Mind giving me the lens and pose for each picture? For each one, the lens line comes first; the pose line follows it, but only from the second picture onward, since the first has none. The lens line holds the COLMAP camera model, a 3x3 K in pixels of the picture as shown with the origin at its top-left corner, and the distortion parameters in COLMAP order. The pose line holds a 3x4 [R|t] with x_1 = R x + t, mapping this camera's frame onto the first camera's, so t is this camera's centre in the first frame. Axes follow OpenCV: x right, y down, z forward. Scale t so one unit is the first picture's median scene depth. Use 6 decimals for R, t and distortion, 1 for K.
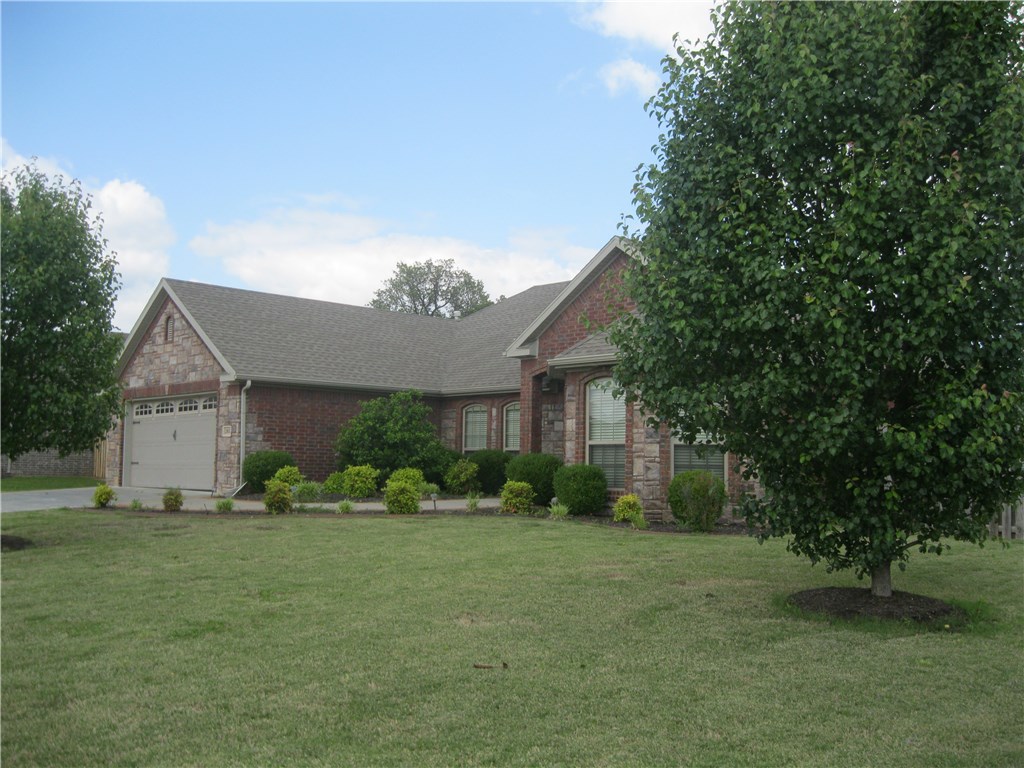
lens RADIAL K [[1044.9, 0, 515.1], [0, 1044.9, 388.2], [0, 0, 1]] dist [-0.106505, 0.000000]
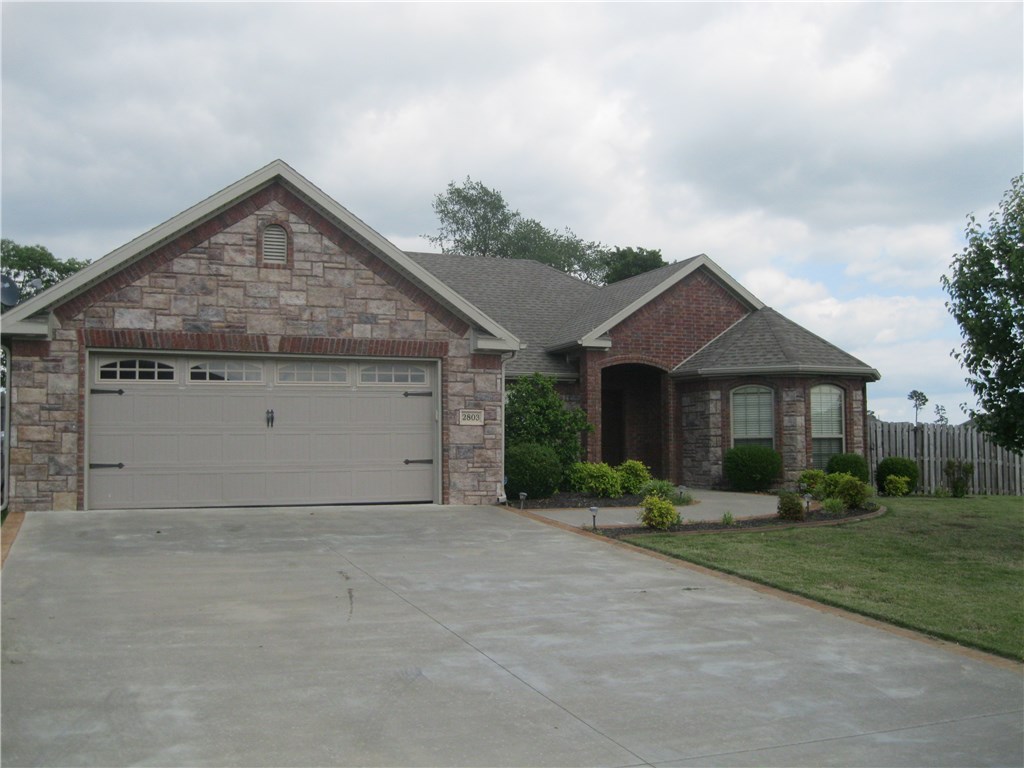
lens RADIAL K [[1044.9, 0, 511.8], [0, 1044.9, 381.1], [0, 0, 1]] dist [-0.106505, 0.000000]
pose [[0.356886, 0.050372, 0.932789, -0.960248], [-0.061580, 0.997642, -0.030314, 0.037319], [-0.932116, -0.046622, 0.359146, 0.724807]]
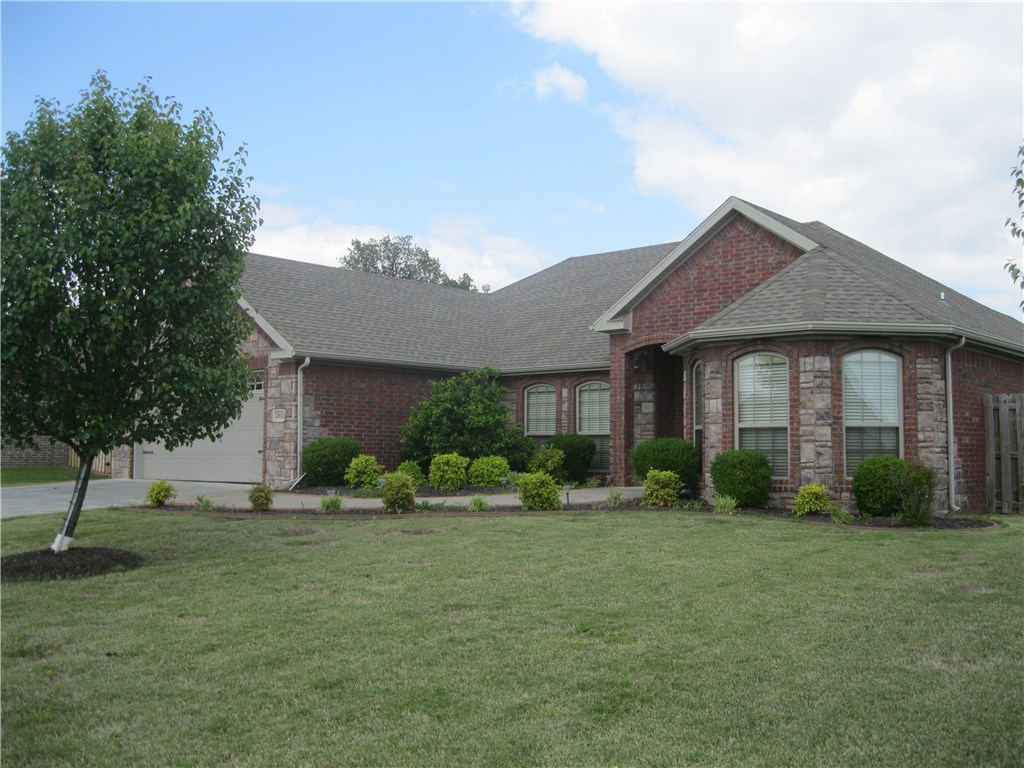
lens RADIAL K [[1044.9, 0, 508.4], [0, 1044.9, 379.5], [0, 0, 1]] dist [-0.106505, 0.000000]
pose [[0.996812, -0.002692, 0.079742, -0.157045], [0.002094, 0.999969, 0.007576, 0.004856], [-0.079760, -0.007385, 0.996787, 0.110674]]
